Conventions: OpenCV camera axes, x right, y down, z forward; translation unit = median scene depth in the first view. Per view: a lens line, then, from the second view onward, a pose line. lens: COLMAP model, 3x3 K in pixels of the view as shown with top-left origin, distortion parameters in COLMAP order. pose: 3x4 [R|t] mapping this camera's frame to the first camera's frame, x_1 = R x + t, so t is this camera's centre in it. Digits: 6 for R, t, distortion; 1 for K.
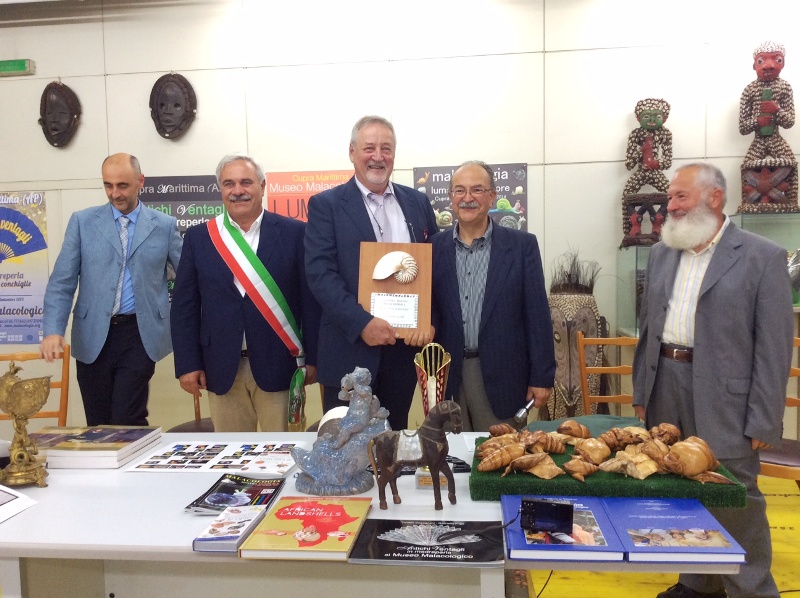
lens RADIAL K [[737.2, 0, 412.6], [0, 737.2, 298.8], [0, 0, 1]] dist [0.108758, -0.222612]
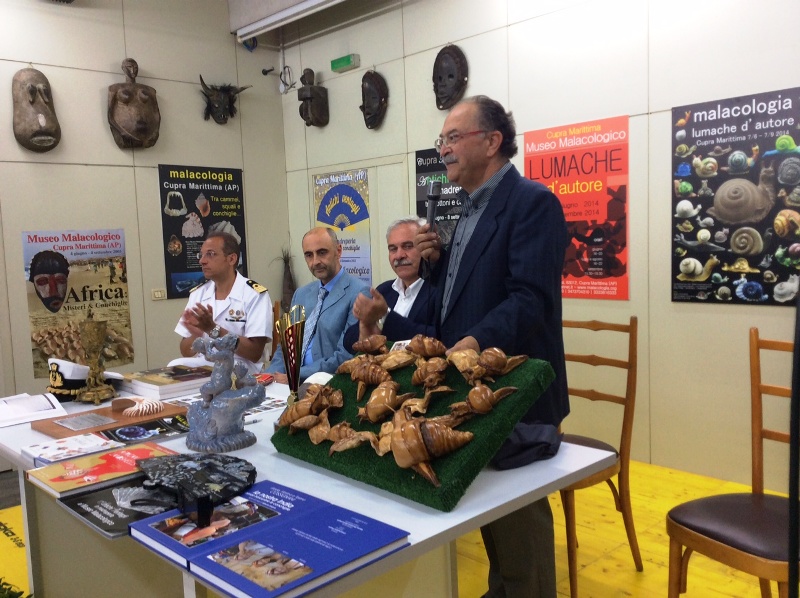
lens RADIAL K [[737.2, 0, 412.6], [0, 737.2, 298.8], [0, 0, 1]] dist [0.108758, -0.222612]
pose [[0.762360, 0.045831, -0.645529, 0.330291], [-0.015149, 0.998480, 0.052999, -0.003414], [0.646976, -0.030626, 0.761895, 0.167776]]
